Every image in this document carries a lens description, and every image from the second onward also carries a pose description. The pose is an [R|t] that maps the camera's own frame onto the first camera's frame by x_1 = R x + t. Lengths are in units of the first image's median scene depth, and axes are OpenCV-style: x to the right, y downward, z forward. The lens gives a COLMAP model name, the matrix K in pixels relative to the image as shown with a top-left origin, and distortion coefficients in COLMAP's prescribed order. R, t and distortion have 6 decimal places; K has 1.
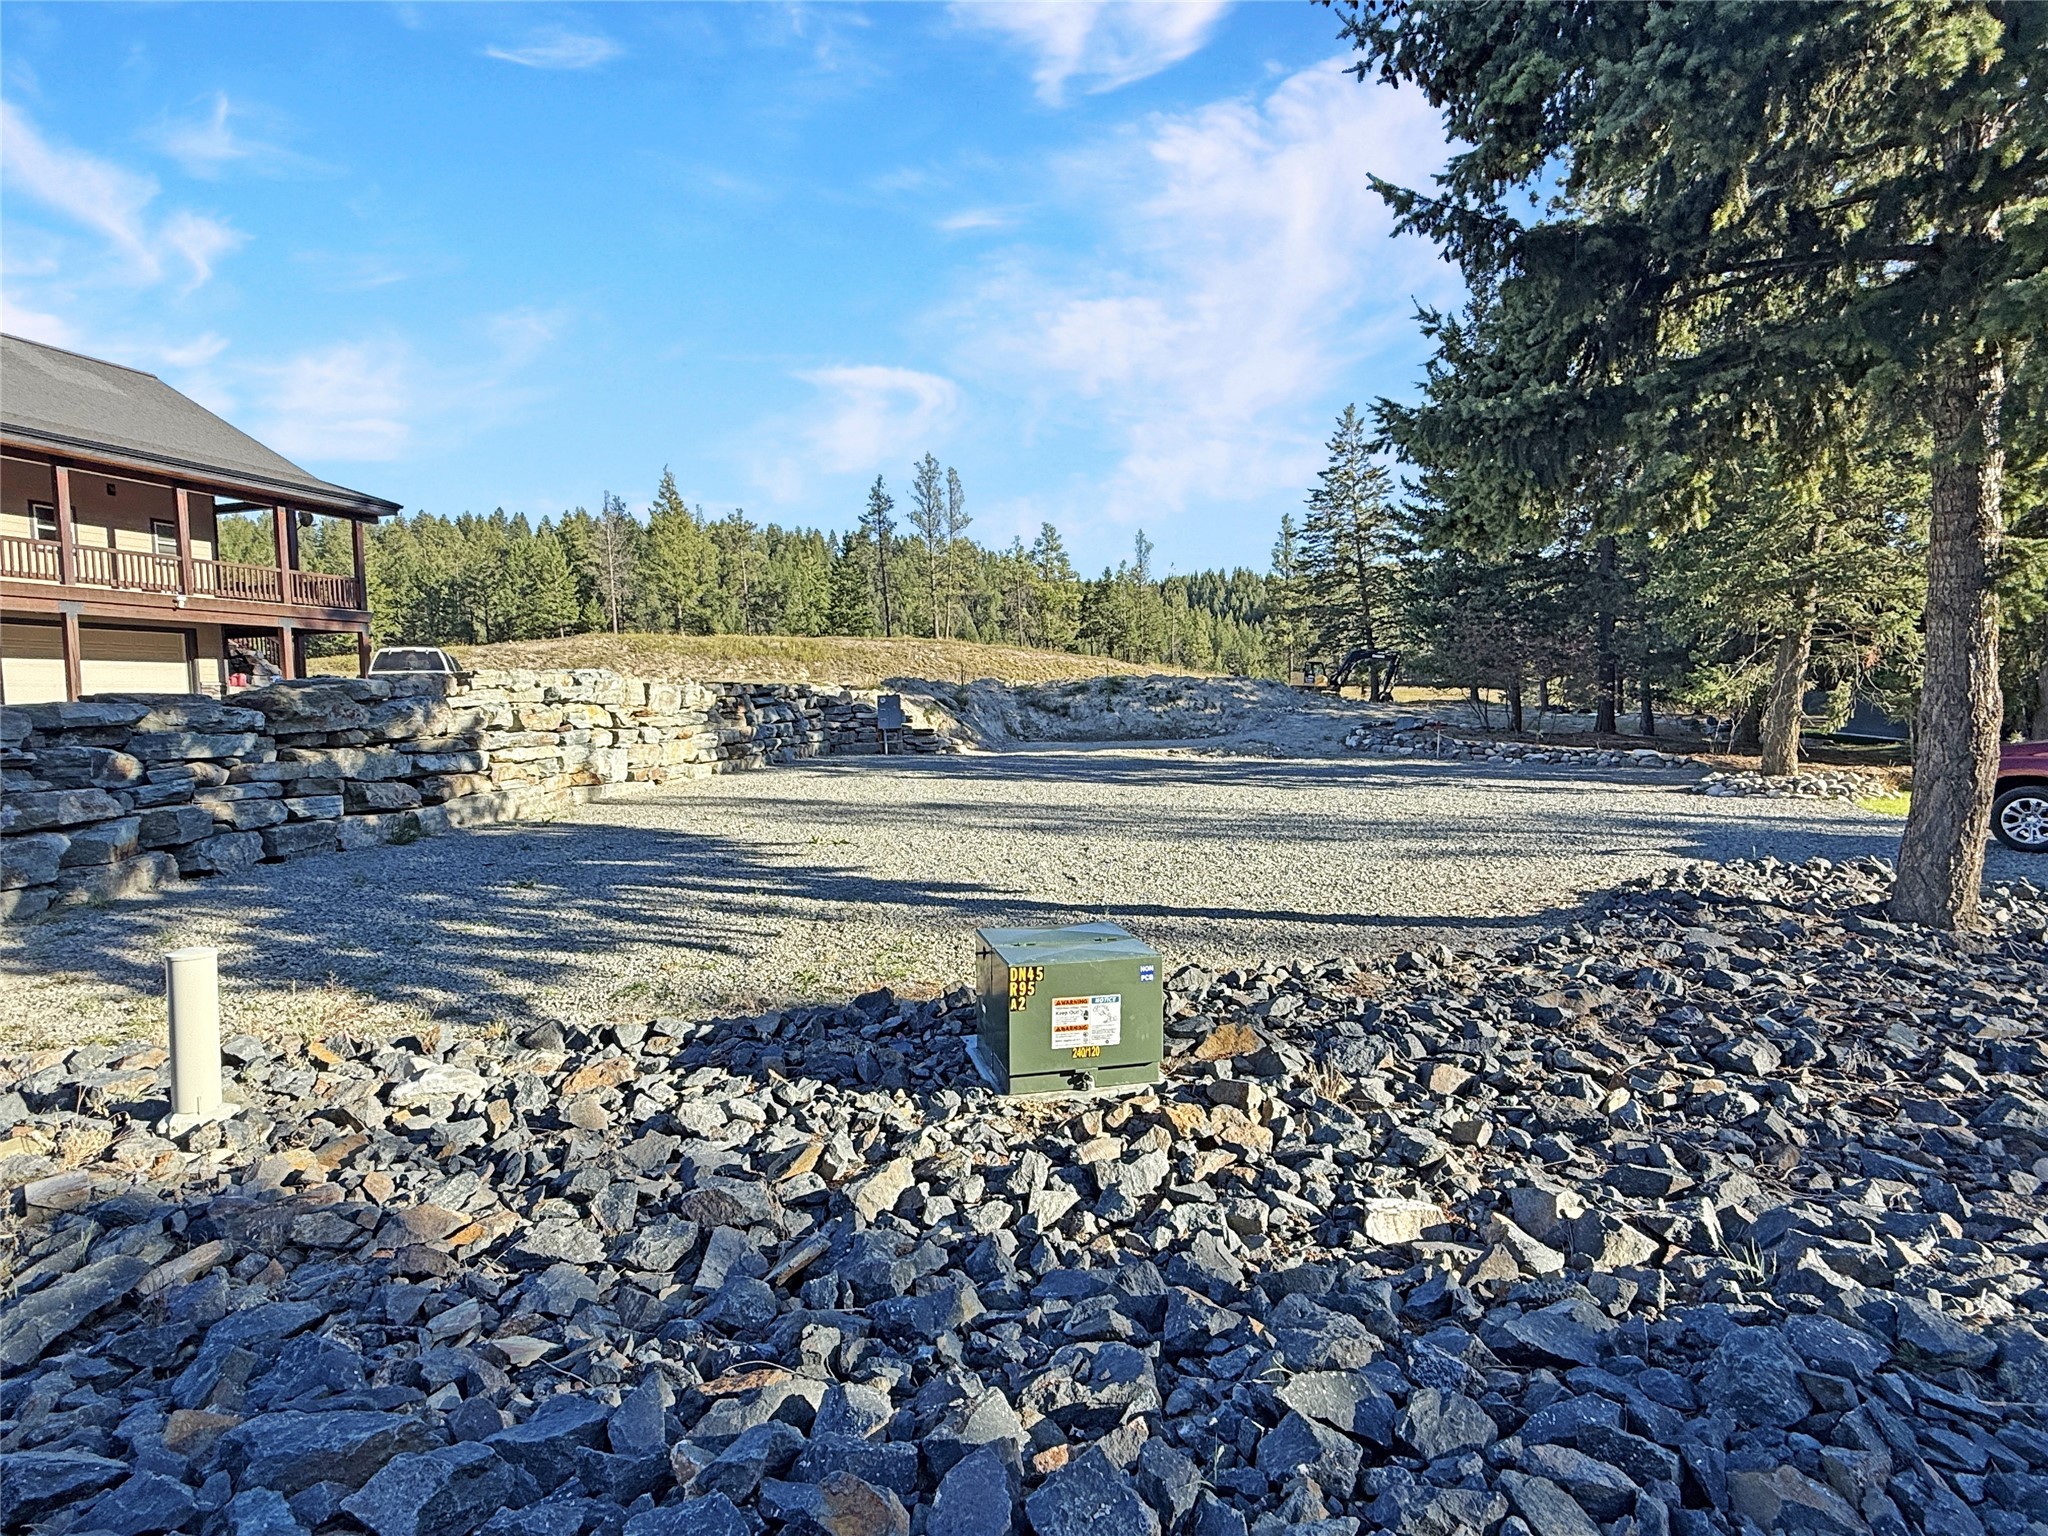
lens RADIAL K [[1041.6, 0, 1024.0], [0, 1041.6, 768.0], [0, 0, 1]] dist [0.003723, 0.000137]
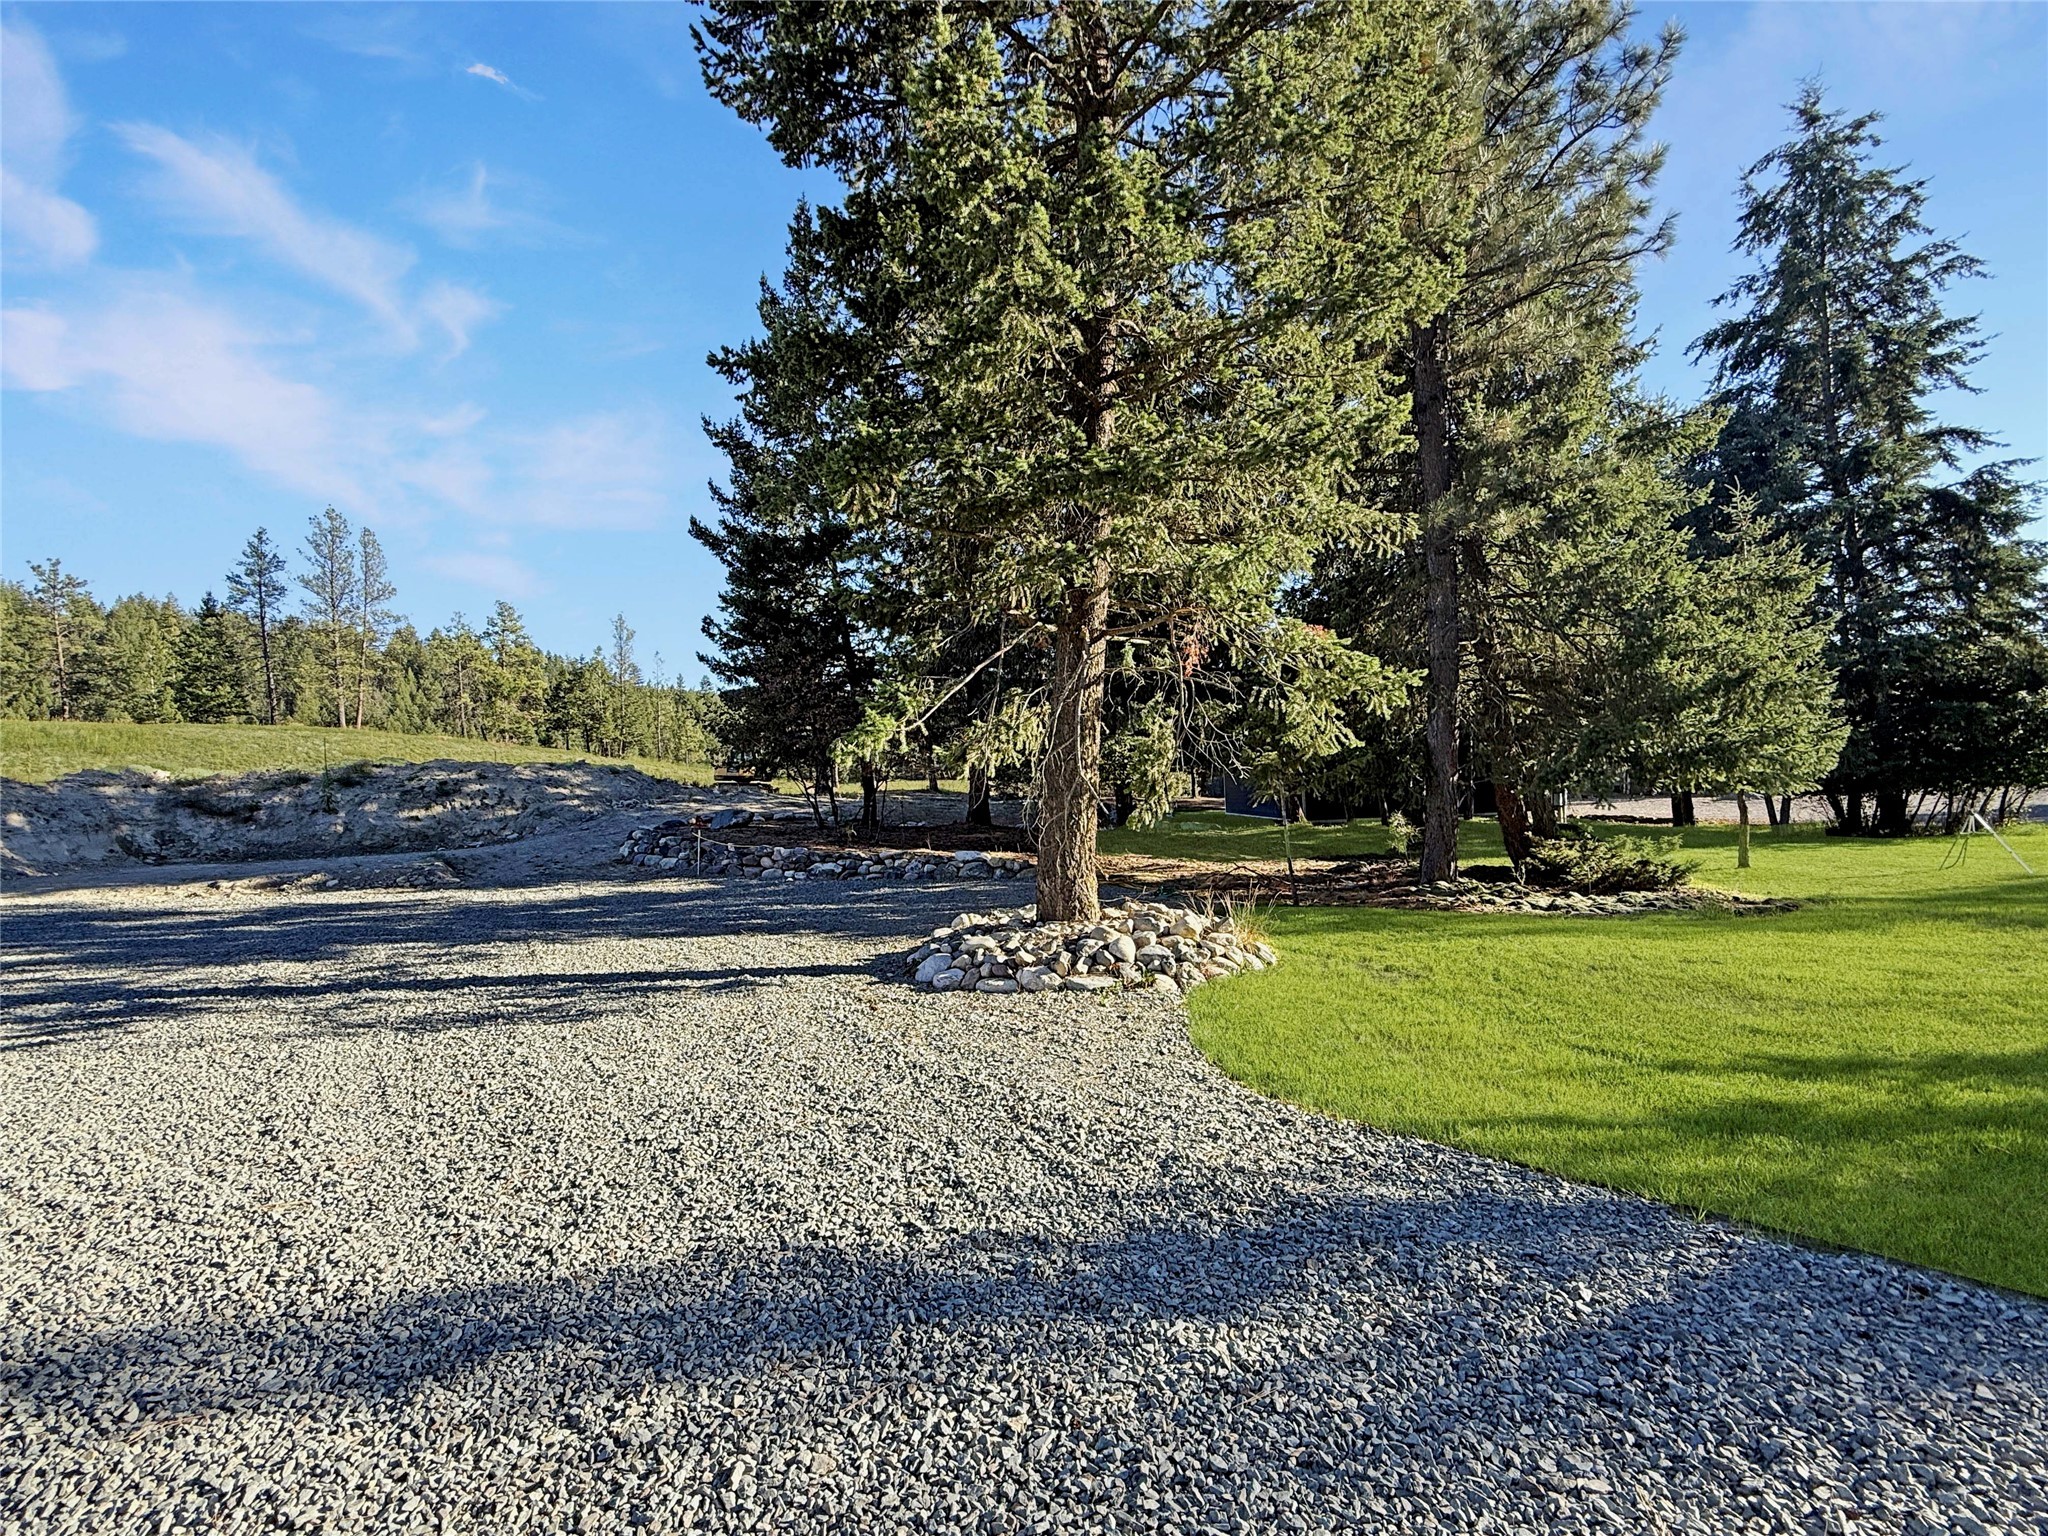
lens RADIAL K [[890.6, 0, 1024.0], [0, 890.6, 768.0], [0, 0, 1]] dist [0.005856, -0.000321]
pose [[0.914651, -0.007946, 0.404167, 0.148157], [0.047133, 0.995084, -0.087100, -0.007141], [-0.401488, 0.098716, 0.910529, 0.173169]]
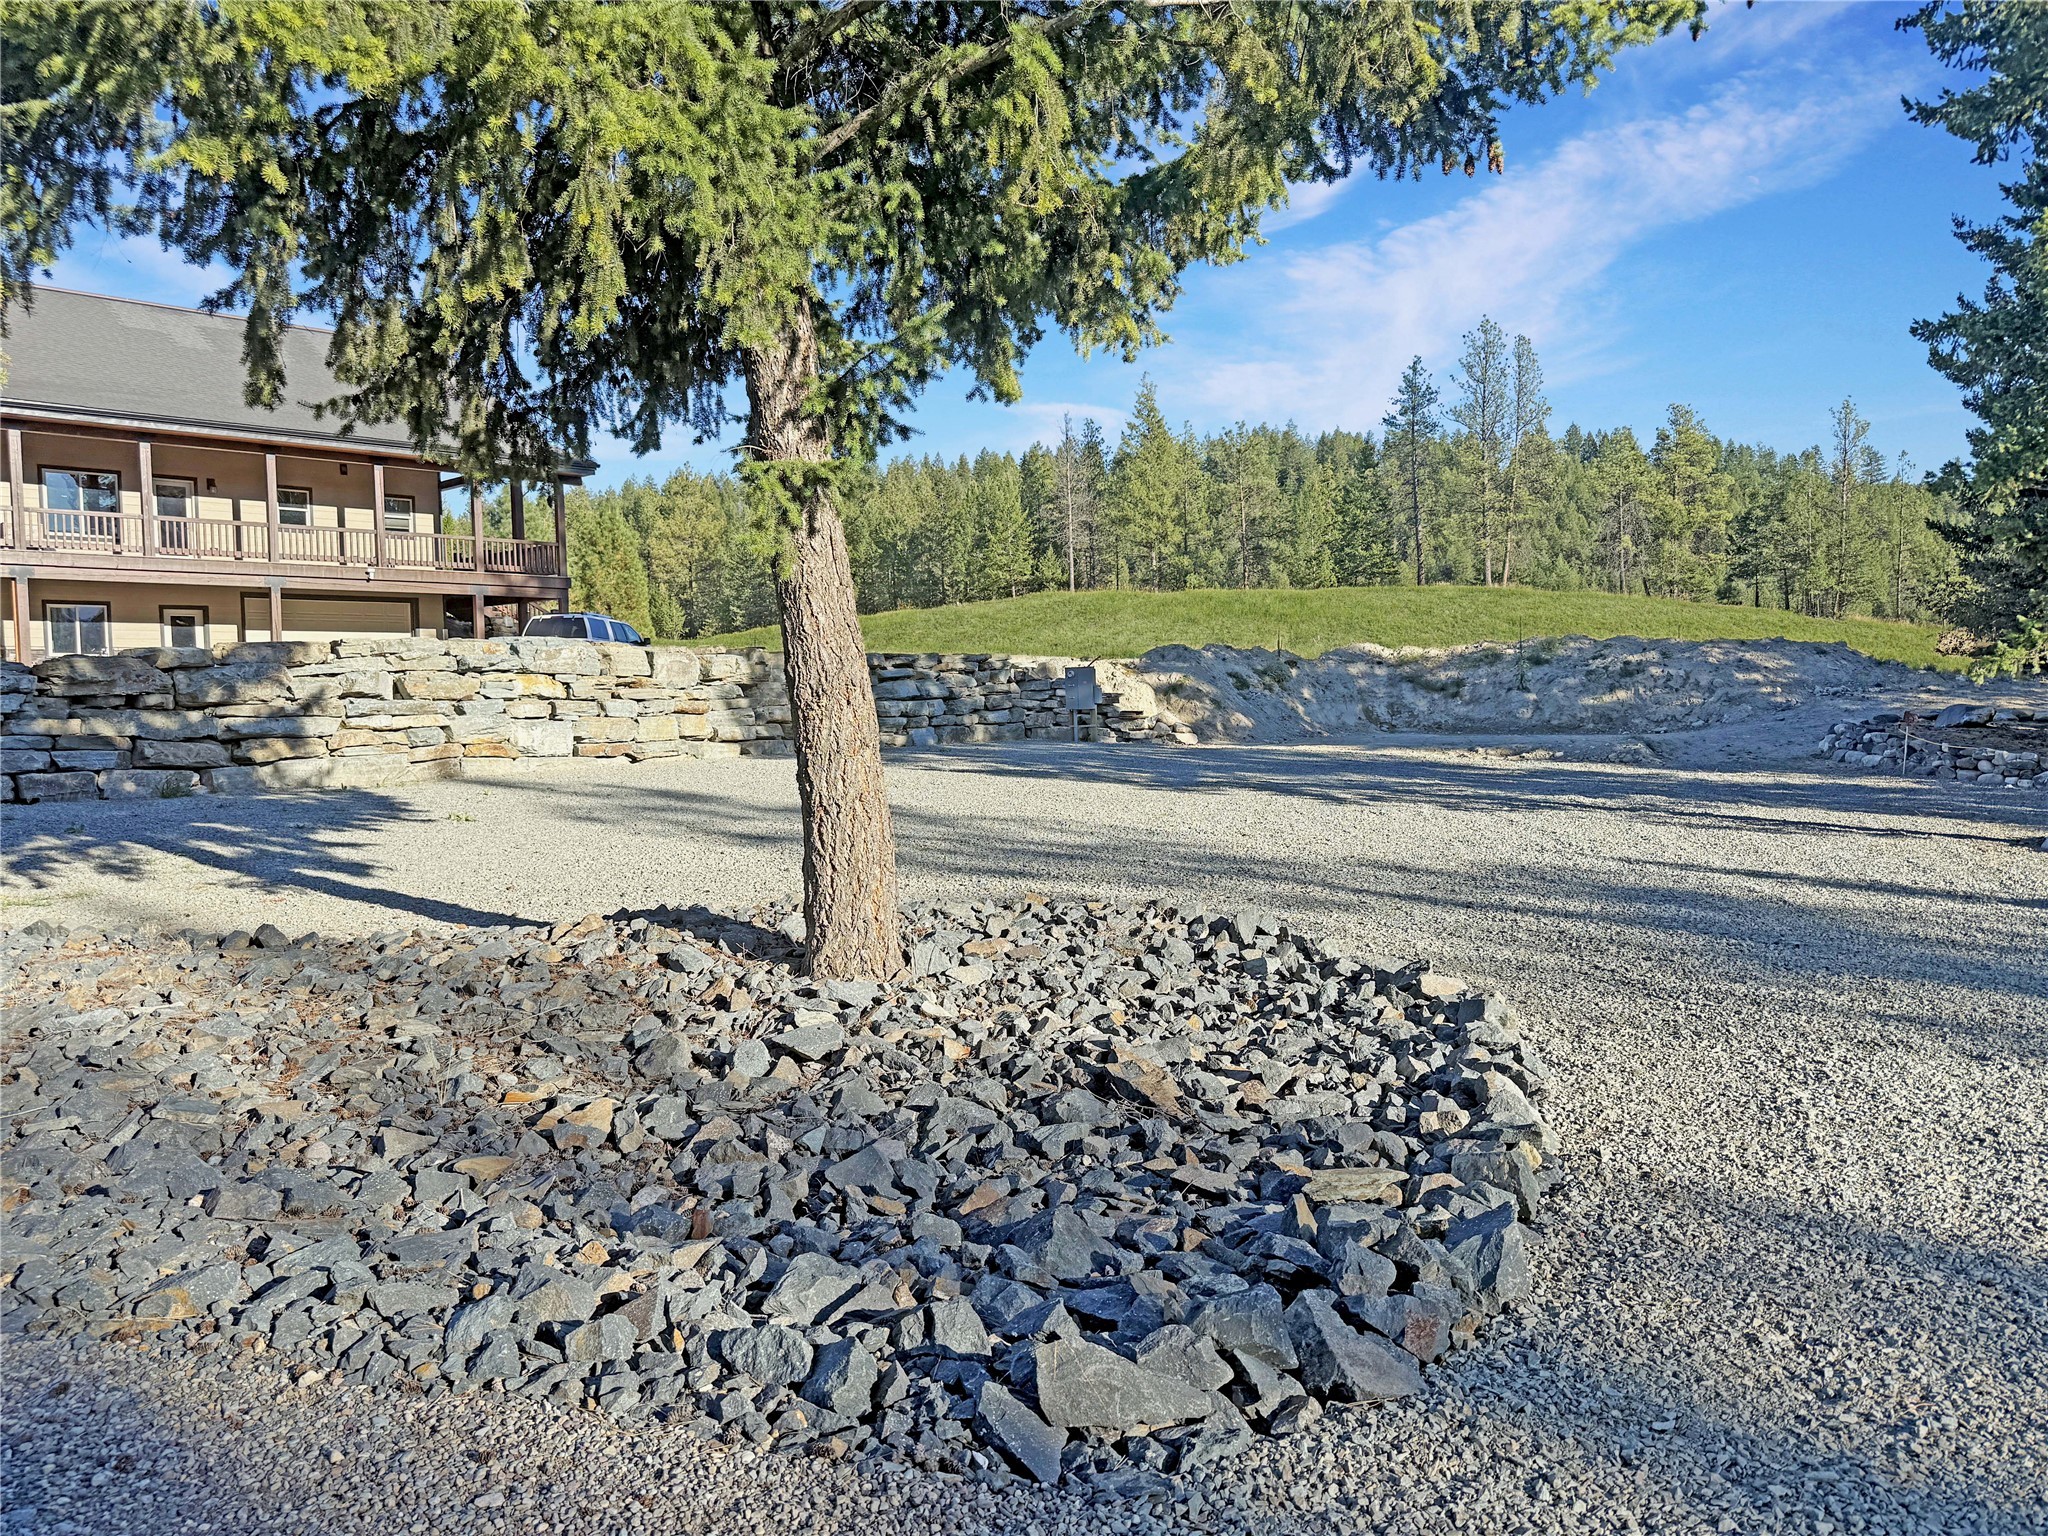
lens RADIAL K [[1427.7, 0, 1024.0], [0, 1427.7, 768.0], [0, 0, 1]] dist [0.073949, -0.074600]
pose [[0.867989, 0.037325, -0.495179, 0.153069], [-0.037401, 0.999253, 0.009761, -0.001004], [0.495174, 0.010047, 0.868736, 0.017706]]
